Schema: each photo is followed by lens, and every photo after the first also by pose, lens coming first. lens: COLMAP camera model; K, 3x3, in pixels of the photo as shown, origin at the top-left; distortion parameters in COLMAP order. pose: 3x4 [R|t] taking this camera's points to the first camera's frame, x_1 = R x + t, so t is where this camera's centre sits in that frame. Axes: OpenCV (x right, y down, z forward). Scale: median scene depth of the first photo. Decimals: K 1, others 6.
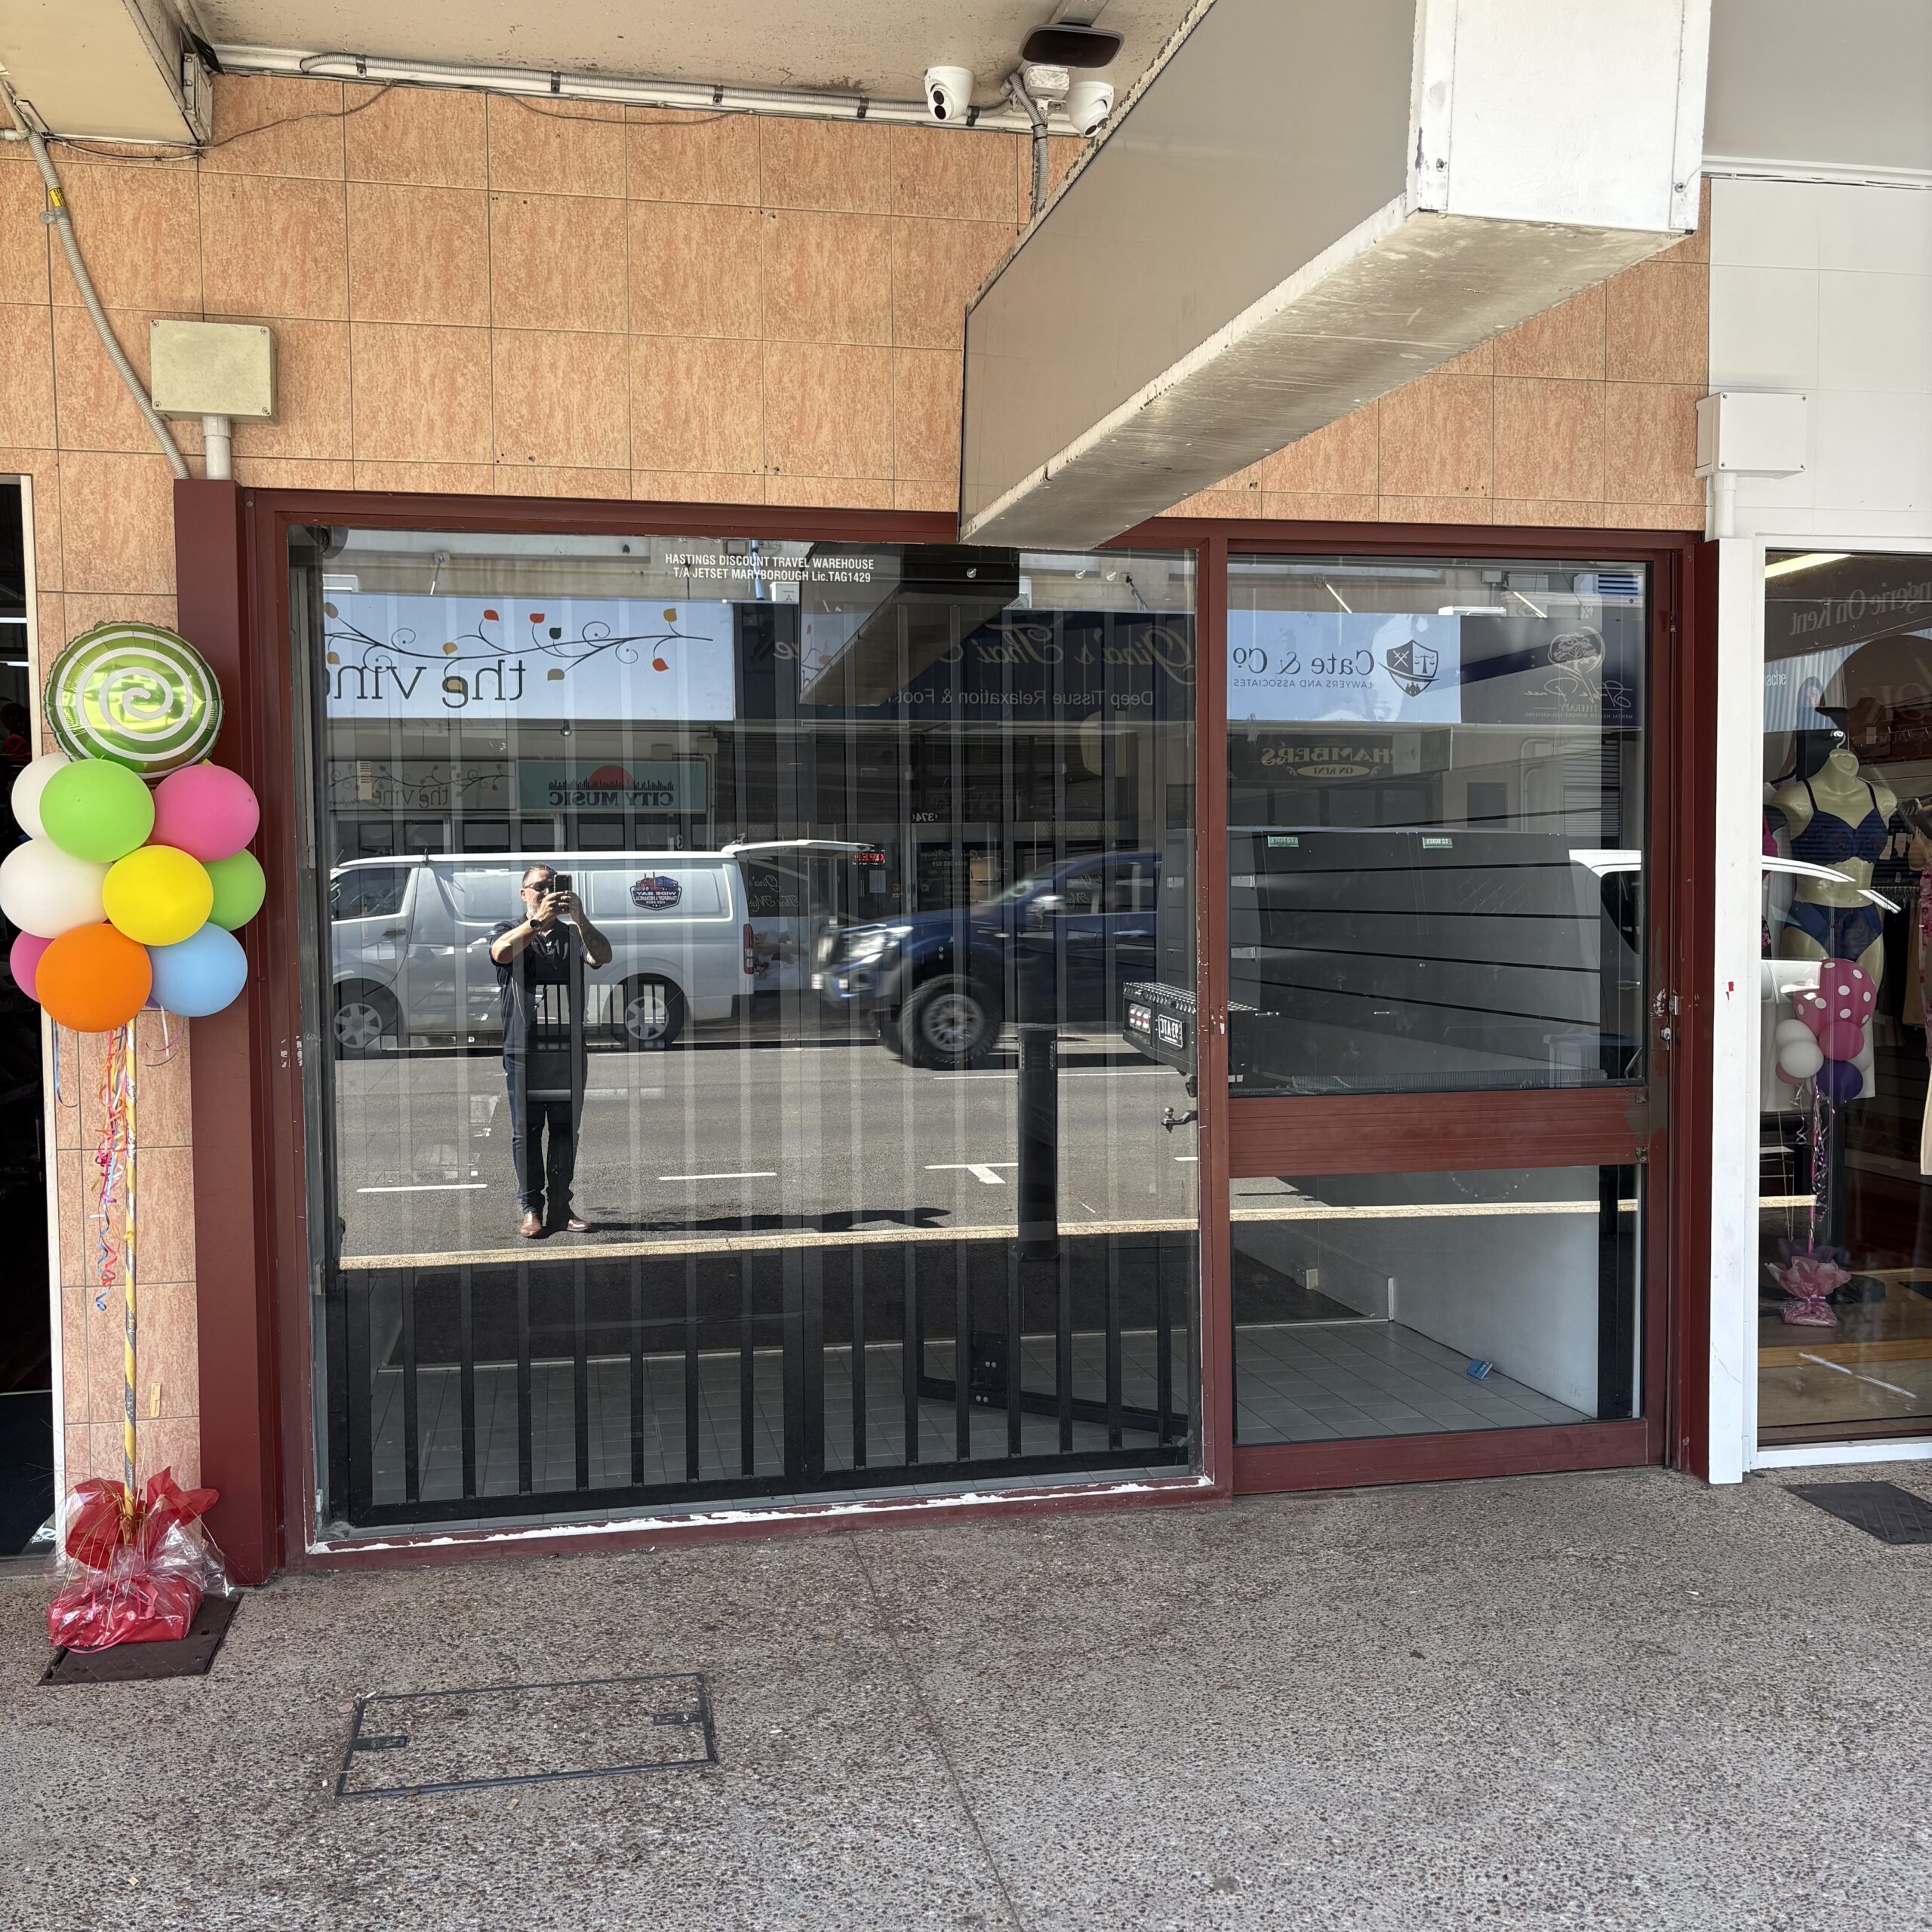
lens RADIAL K [[1962.9, 0, 985.1], [0, 1962.9, 970.3], [0, 0, 1]] dist [0.019762, 0.000000]
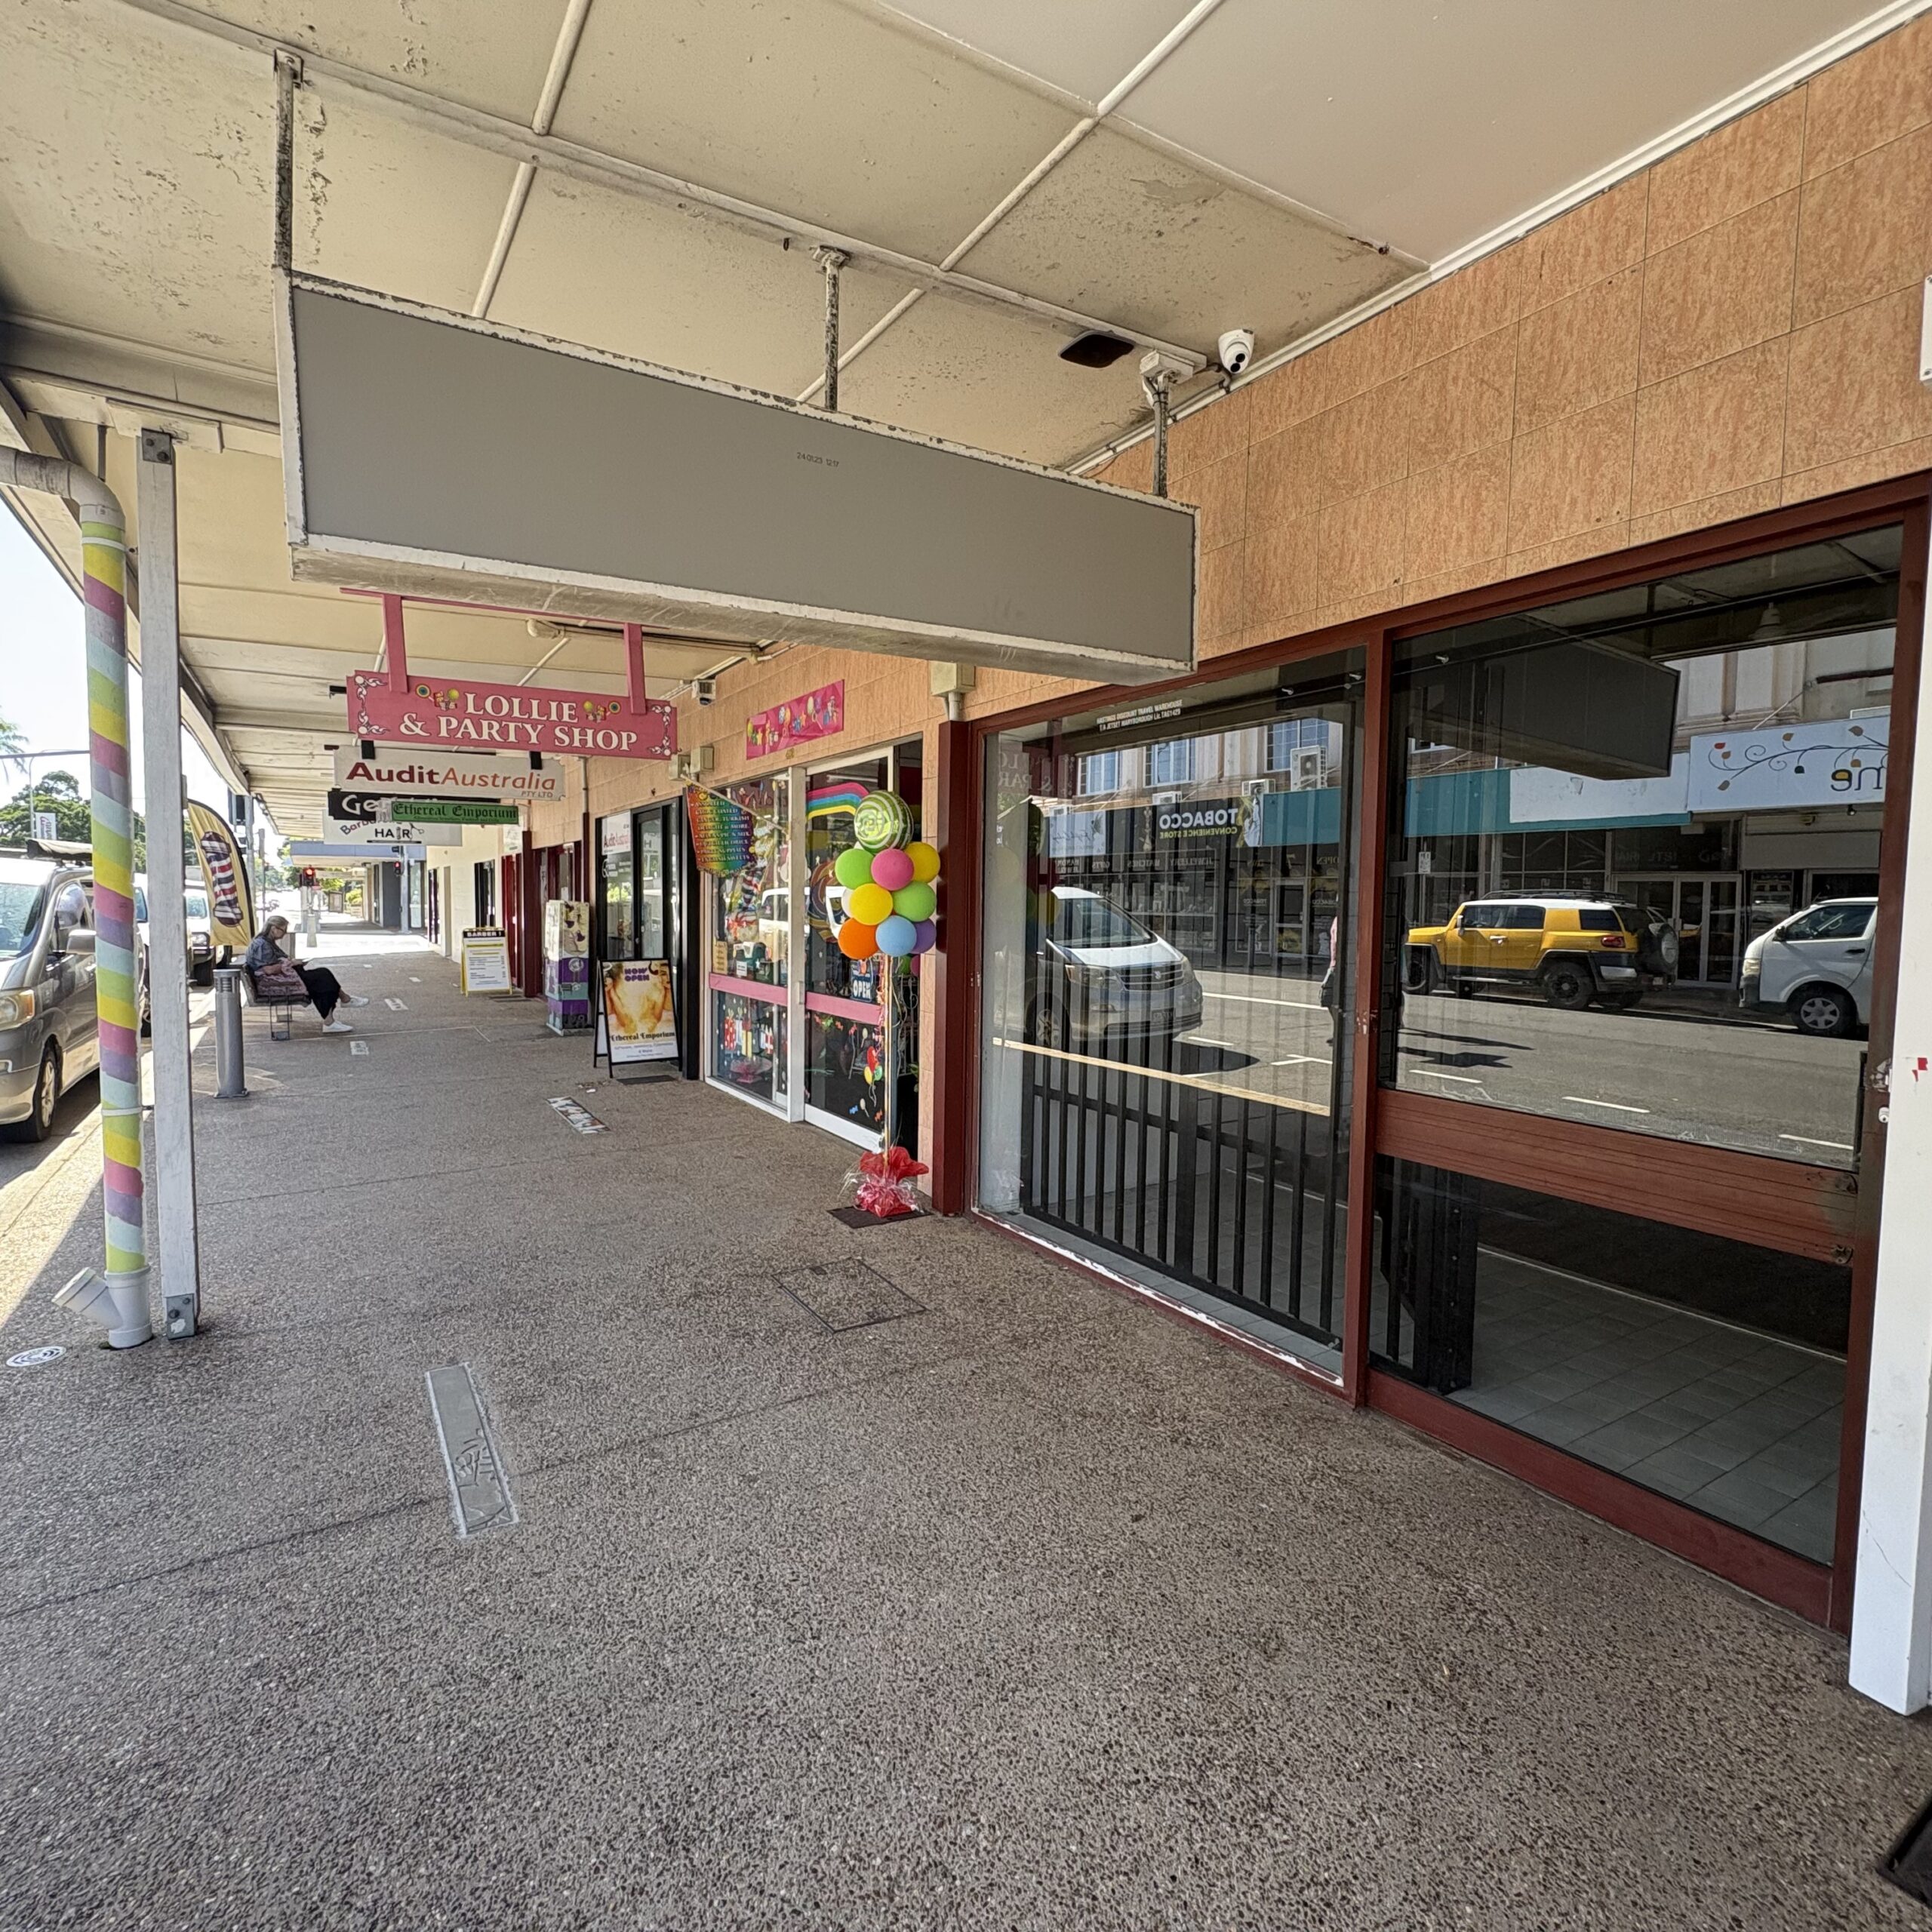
lens RADIAL K [[1027.2, 0, 963.0], [0, 1027.2, 965.1], [0, 0, 1]] dist [0.001237, 0.000105]
pose [[0.353449, 0.069160, -0.932894, 0.657085], [-0.061392, 0.996828, 0.050640, -0.029119], [0.933437, 0.039373, 0.356574, 0.549002]]
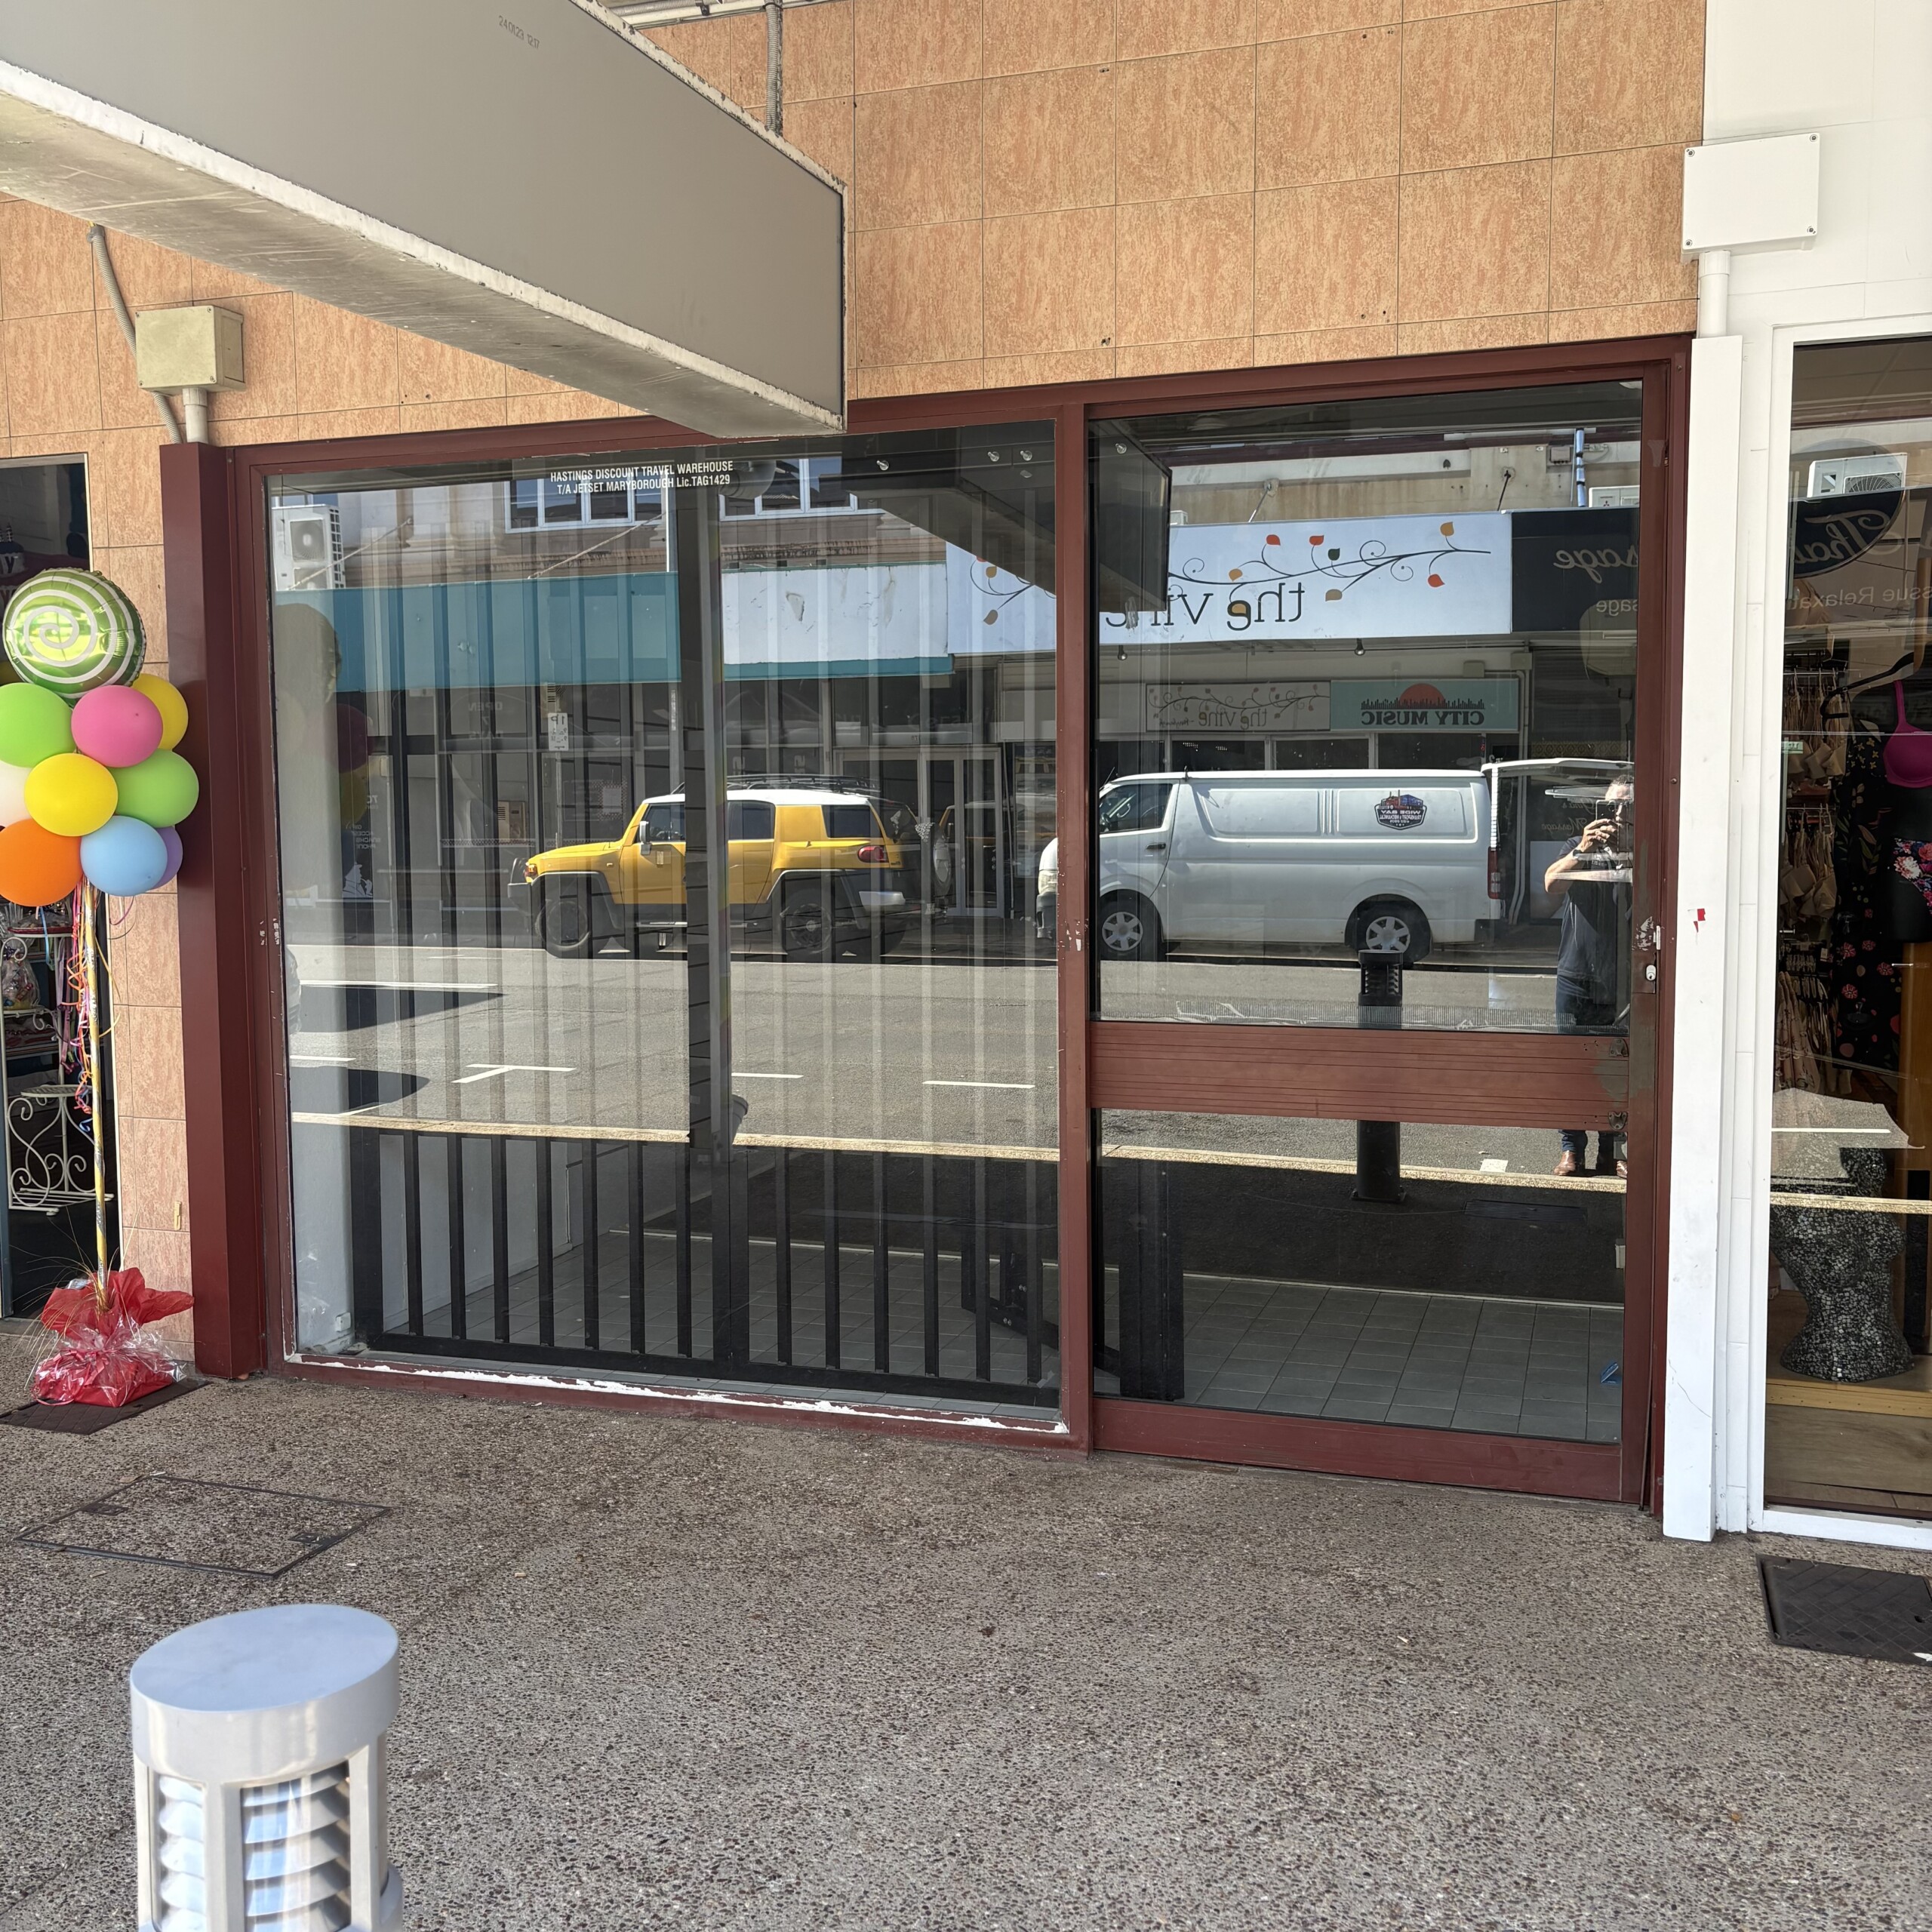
lens RADIAL K [[1962.9, 0, 970.0], [0, 1962.9, 968.3], [0, 0, 1]] dist [0.019762, 0.000000]
pose [[0.866465, 0.042025, -0.497465, 0.553828], [-0.023656, 0.998788, 0.043173, 0.002609], [0.498676, -0.025639, 0.866409, 0.184452]]
